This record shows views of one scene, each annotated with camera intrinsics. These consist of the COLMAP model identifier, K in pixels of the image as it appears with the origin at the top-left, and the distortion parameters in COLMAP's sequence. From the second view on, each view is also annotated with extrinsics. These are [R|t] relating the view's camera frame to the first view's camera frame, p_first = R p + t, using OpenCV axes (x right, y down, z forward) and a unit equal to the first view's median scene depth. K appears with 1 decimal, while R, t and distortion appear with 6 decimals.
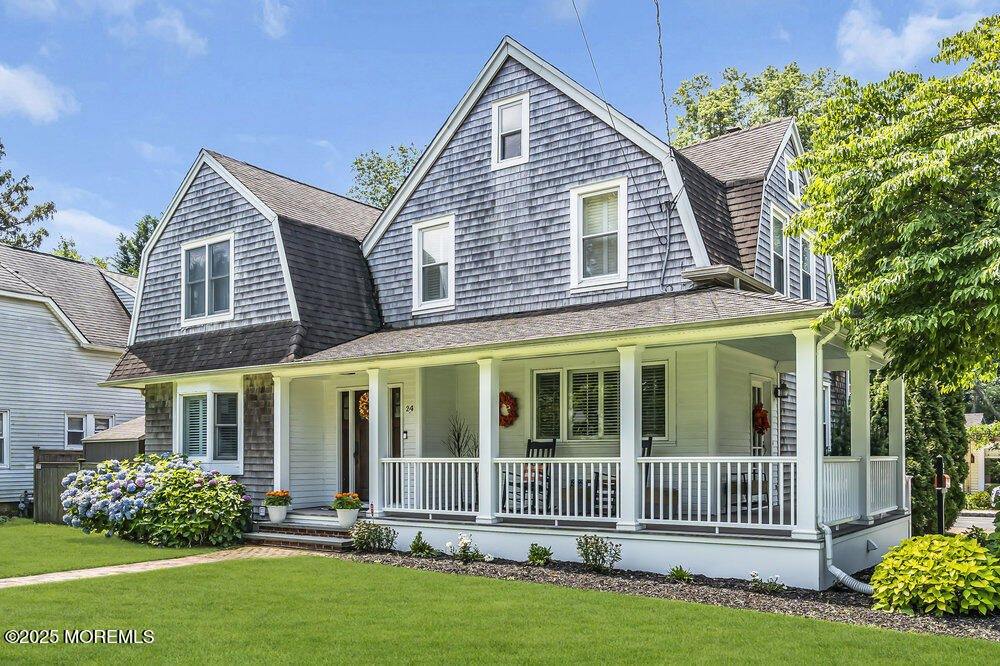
lens RADIAL K [[552.2, 0, 500.3], [0, 552.2, 317.5], [0, 0, 1]] dist [-0.006566, -0.000641]
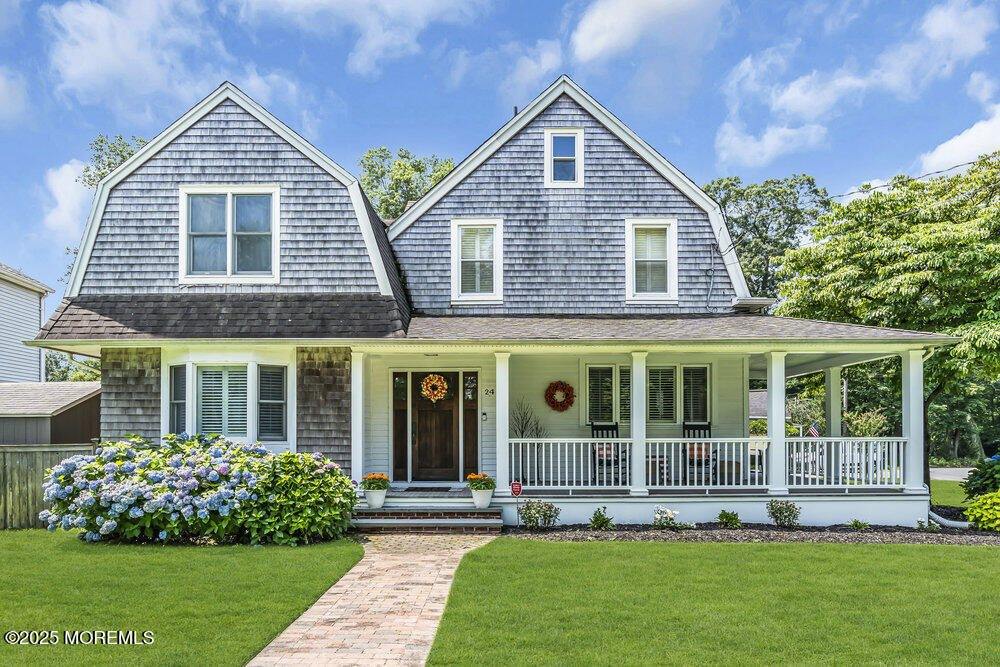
lens RADIAL K [[446.2, 0, 498.0], [0, 446.2, 331.9], [0, 0, 1]] dist [-0.005268, -0.000195]
pose [[0.900047, 0.100744, 0.423988, -0.504003], [-0.107372, 0.994184, -0.008298, 0.053213], [-0.422358, -0.038056, 0.905630, 0.212501]]
